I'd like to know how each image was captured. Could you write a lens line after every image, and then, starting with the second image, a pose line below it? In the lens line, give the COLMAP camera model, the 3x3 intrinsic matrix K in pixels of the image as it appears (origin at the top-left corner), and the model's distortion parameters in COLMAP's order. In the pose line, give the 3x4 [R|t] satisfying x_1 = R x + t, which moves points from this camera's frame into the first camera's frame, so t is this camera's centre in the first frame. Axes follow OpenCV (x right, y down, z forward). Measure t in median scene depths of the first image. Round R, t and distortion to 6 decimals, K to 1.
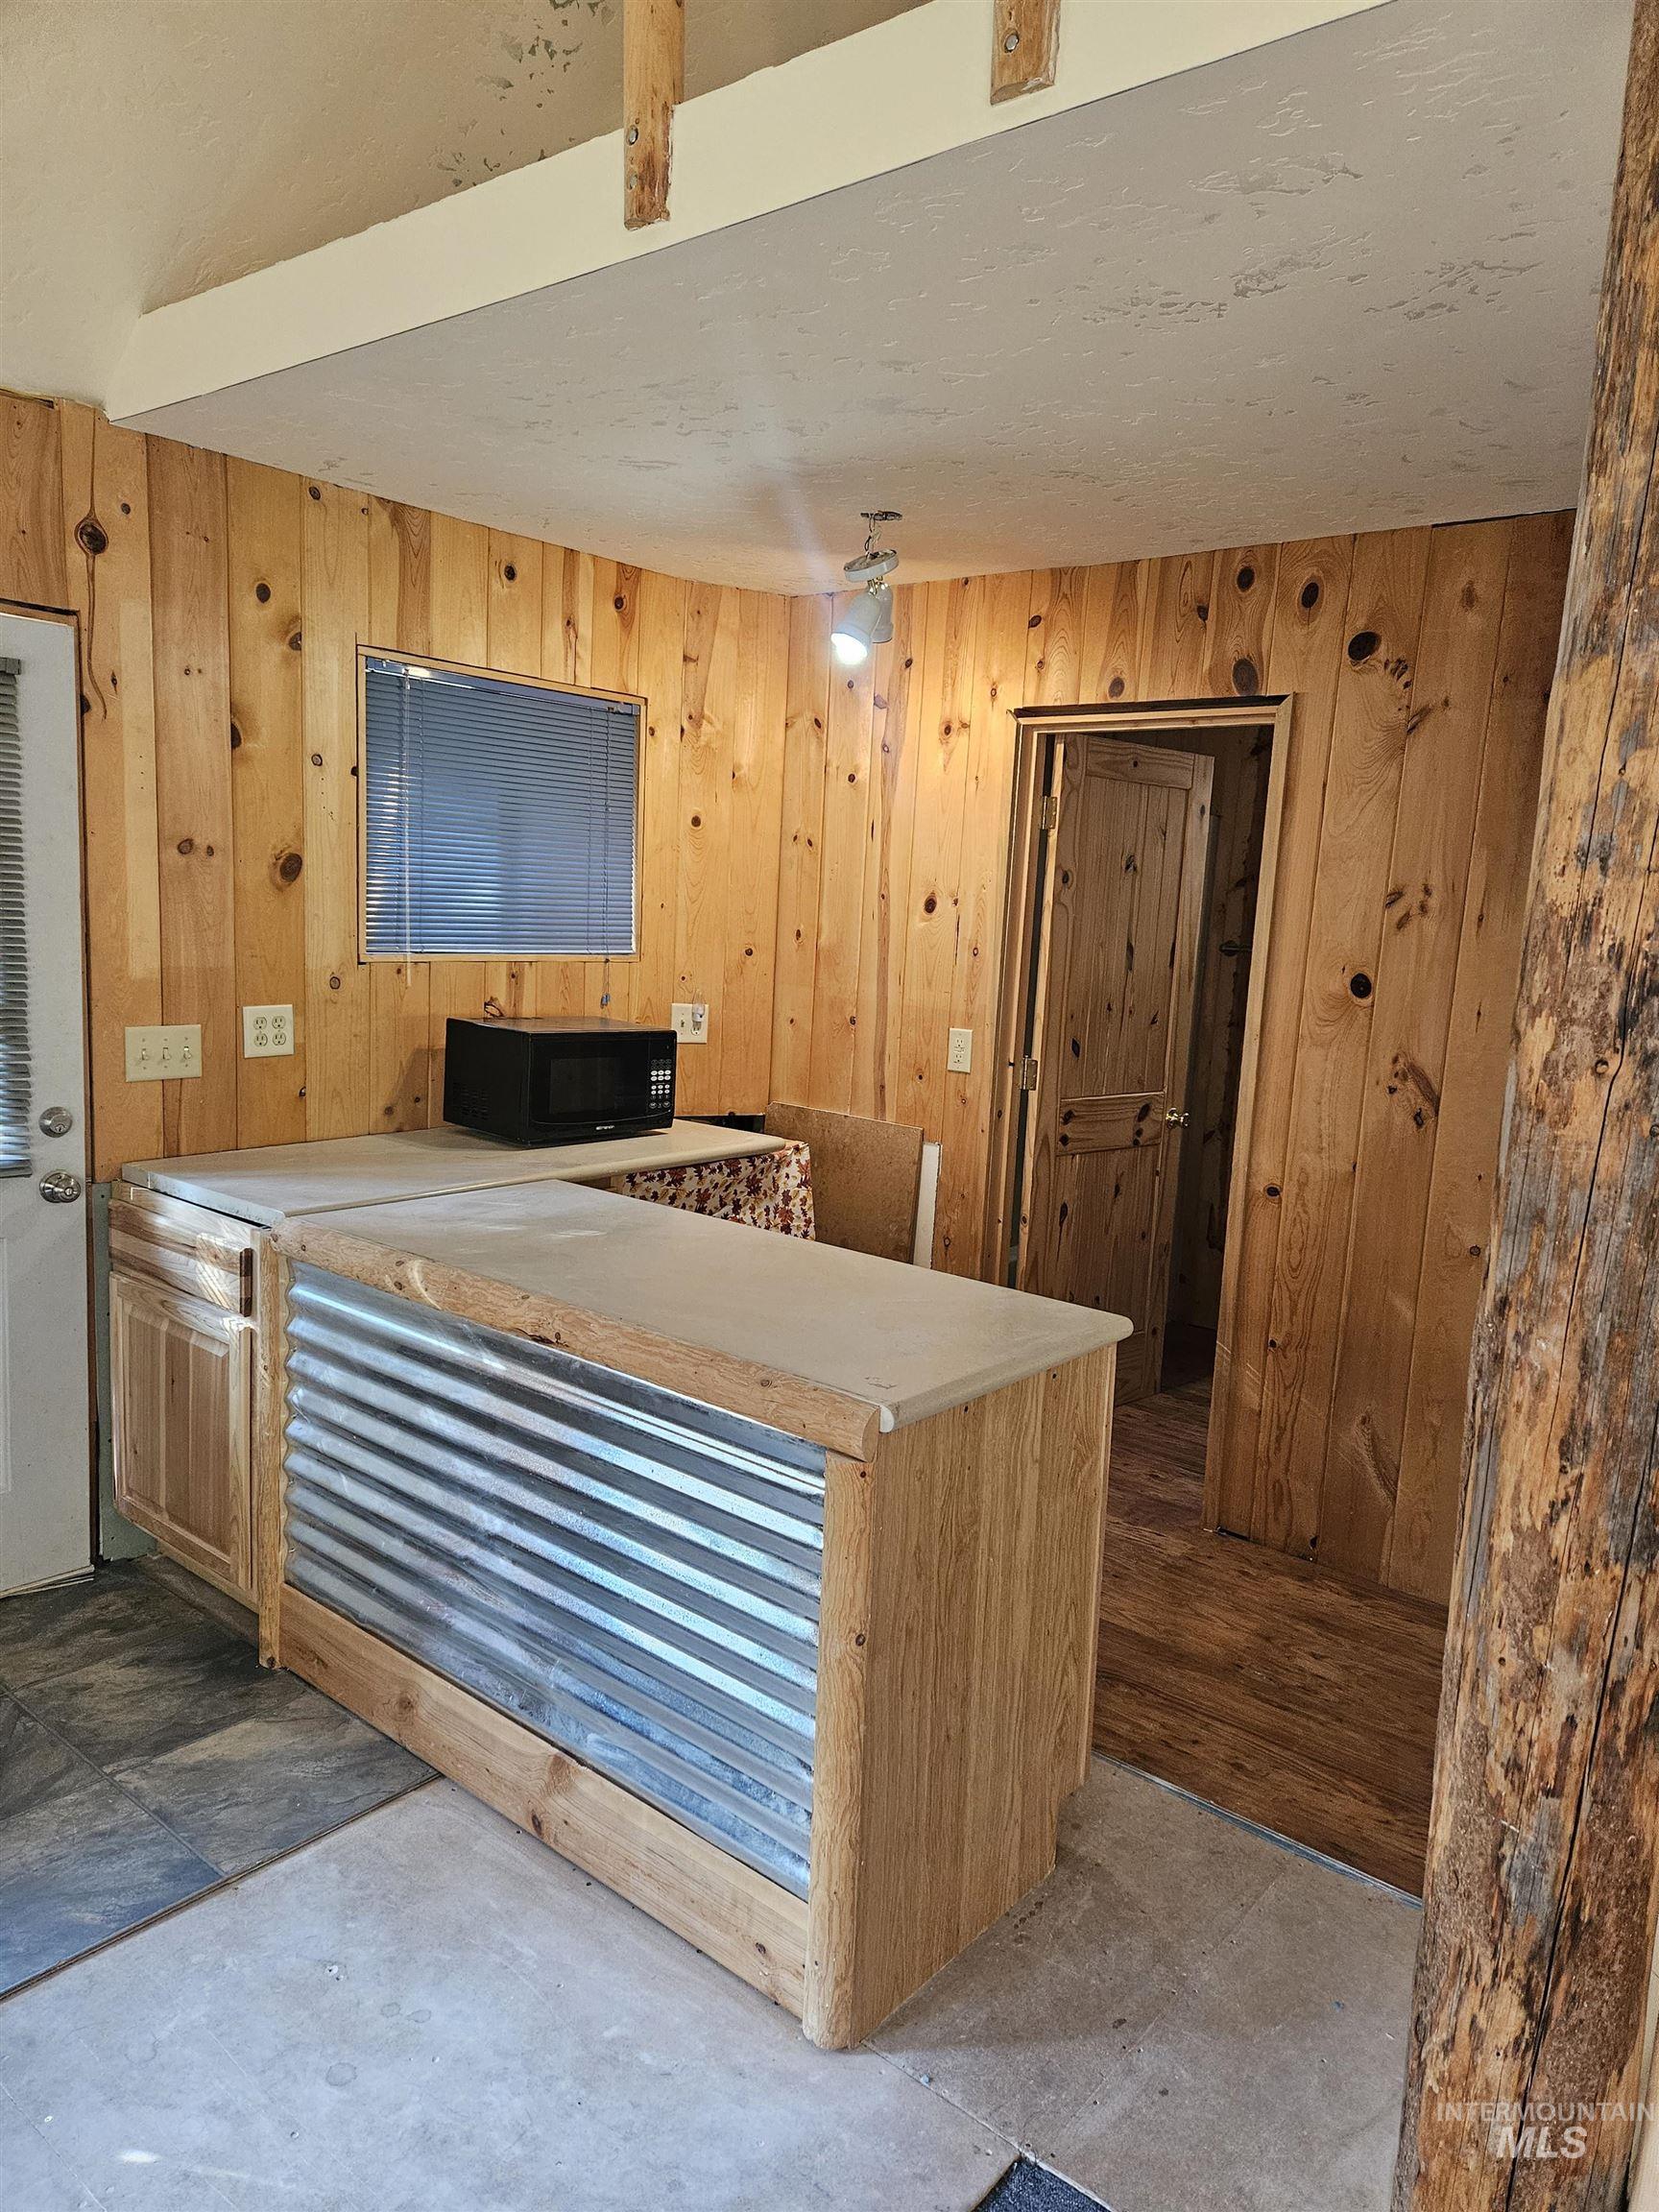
lens RADIAL K [[1483.7, 0, 820.9], [0, 1483.7, 1103.4], [0, 0, 1]] dist [0.087905, -0.063913]
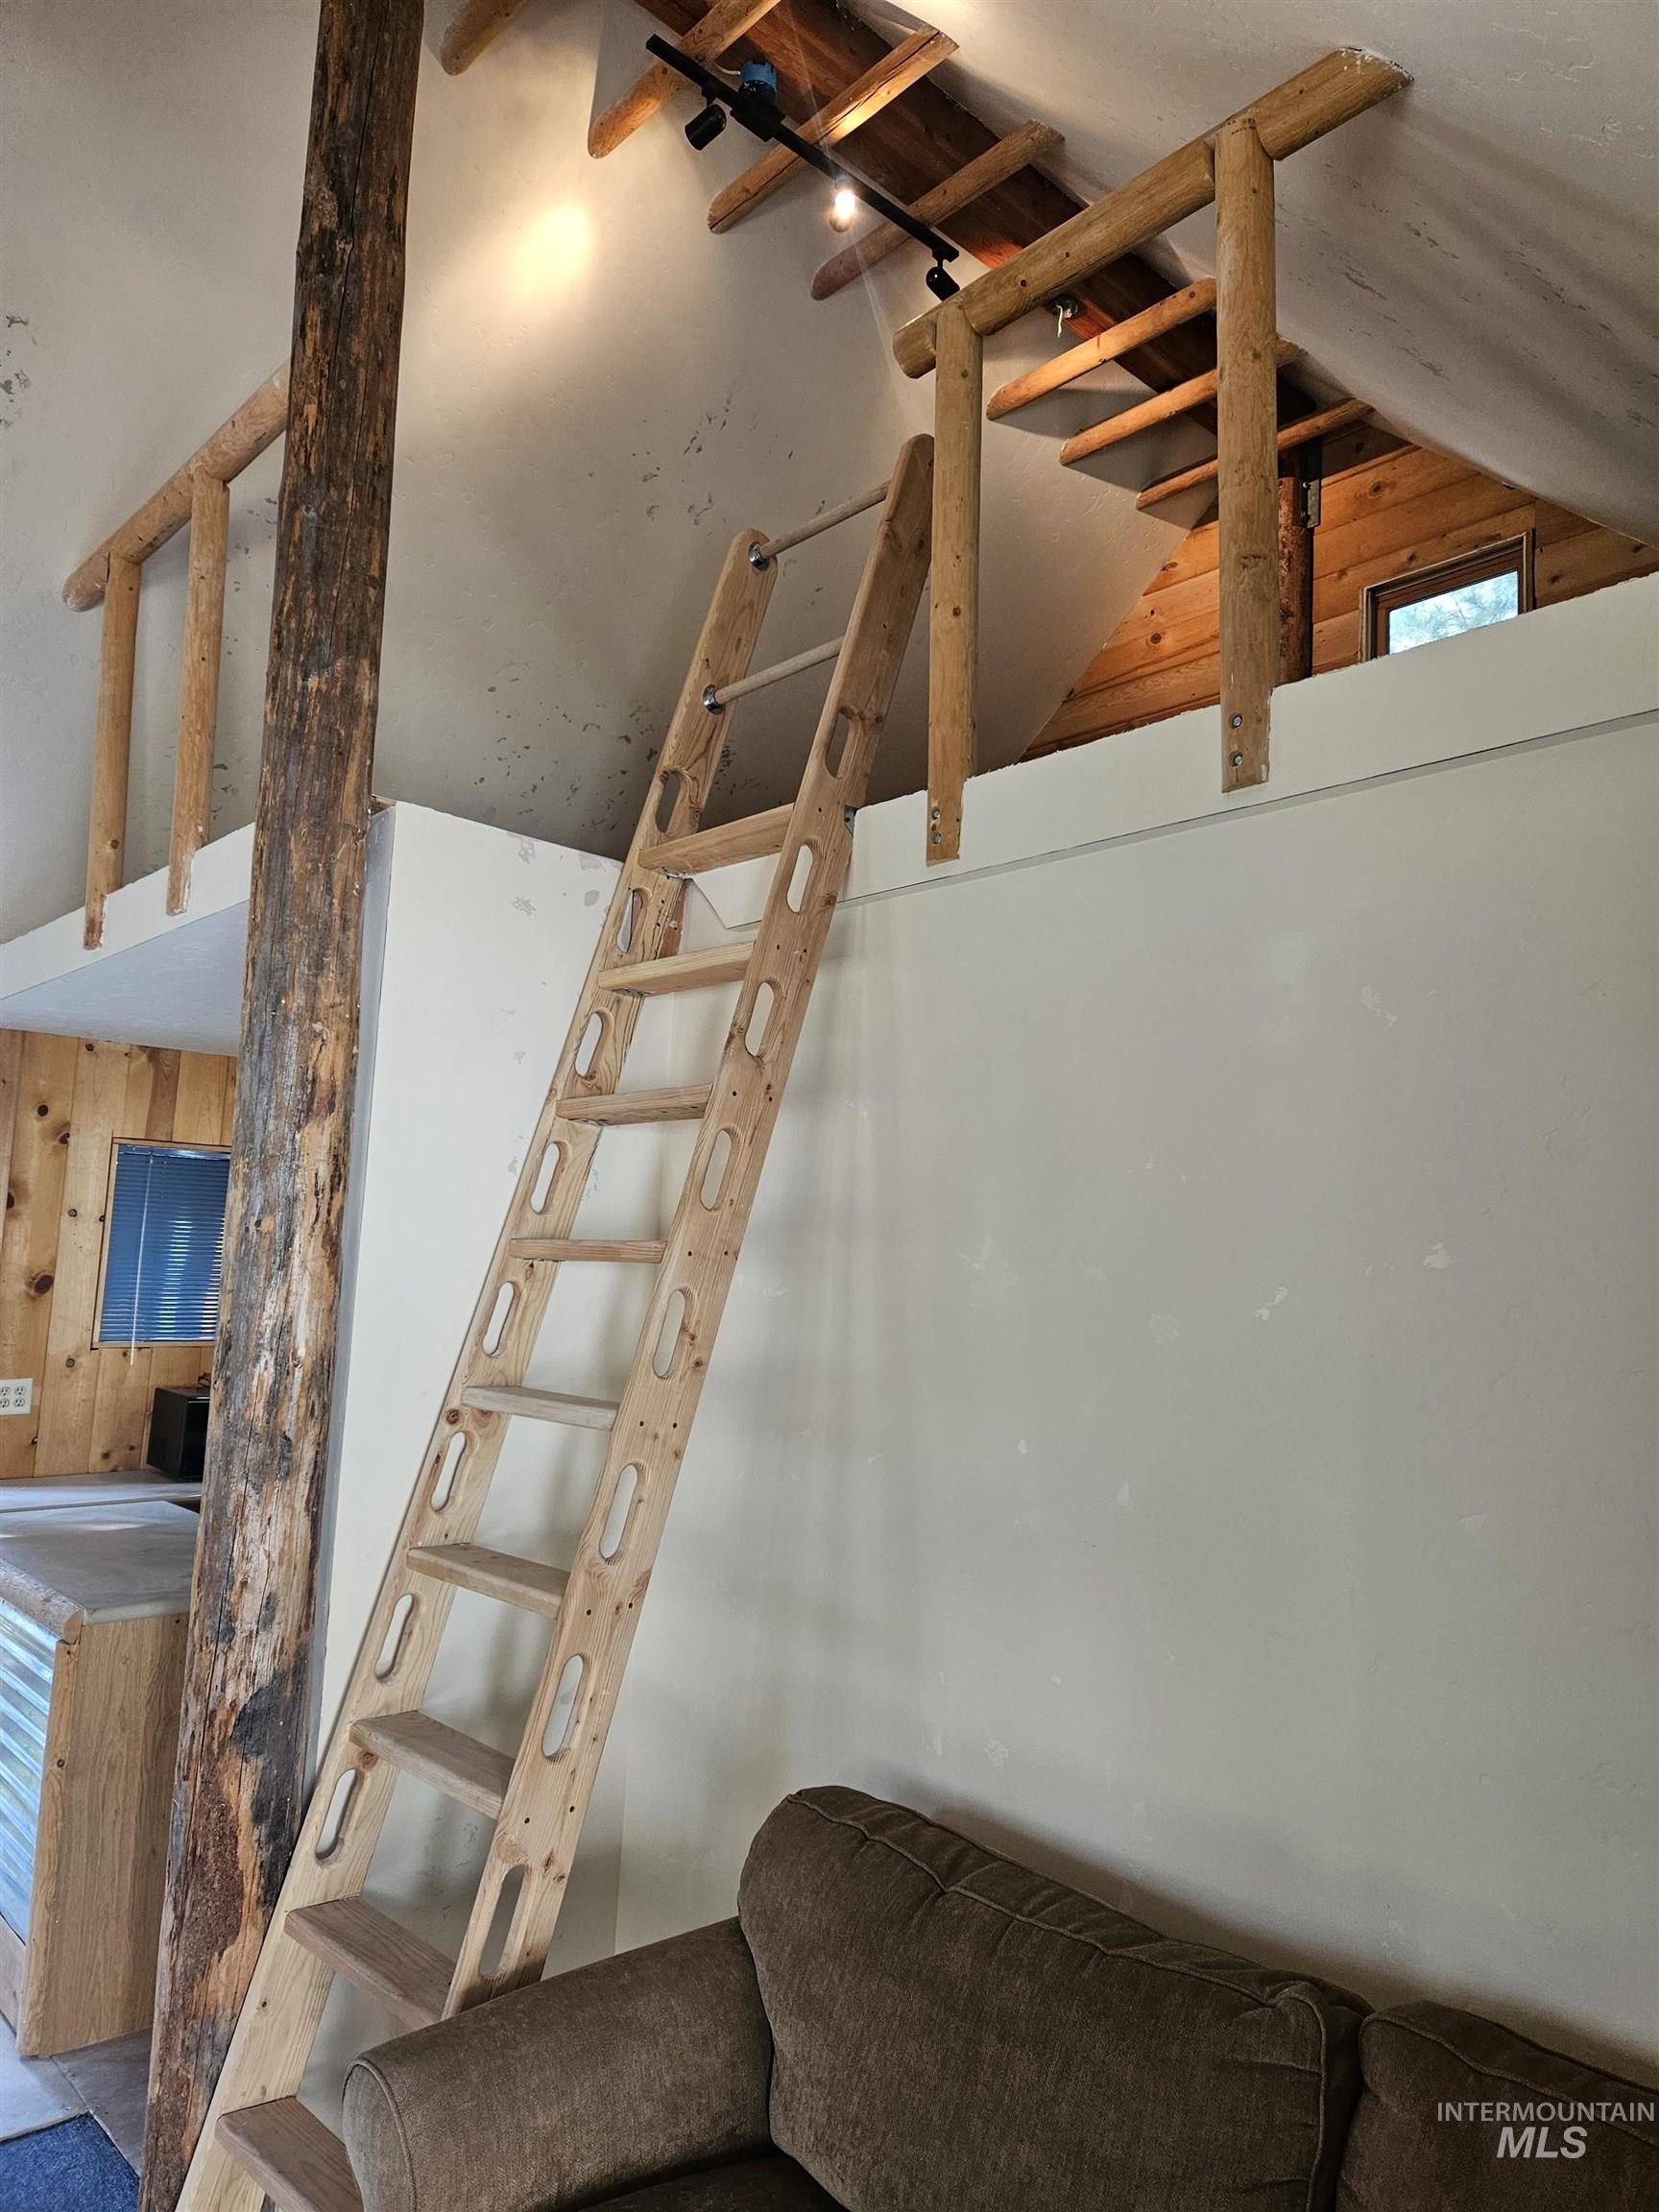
lens RADIAL K [[1483.7, 0, 820.9], [0, 1483.7, 1103.4], [0, 0, 1]] dist [0.087905, -0.063913]
pose [[0.989384, -0.029545, -0.142287, 0.637055], [-0.008356, 0.965929, -0.258672, 0.051205], [0.145081, 0.257115, 0.955428, -0.370342]]
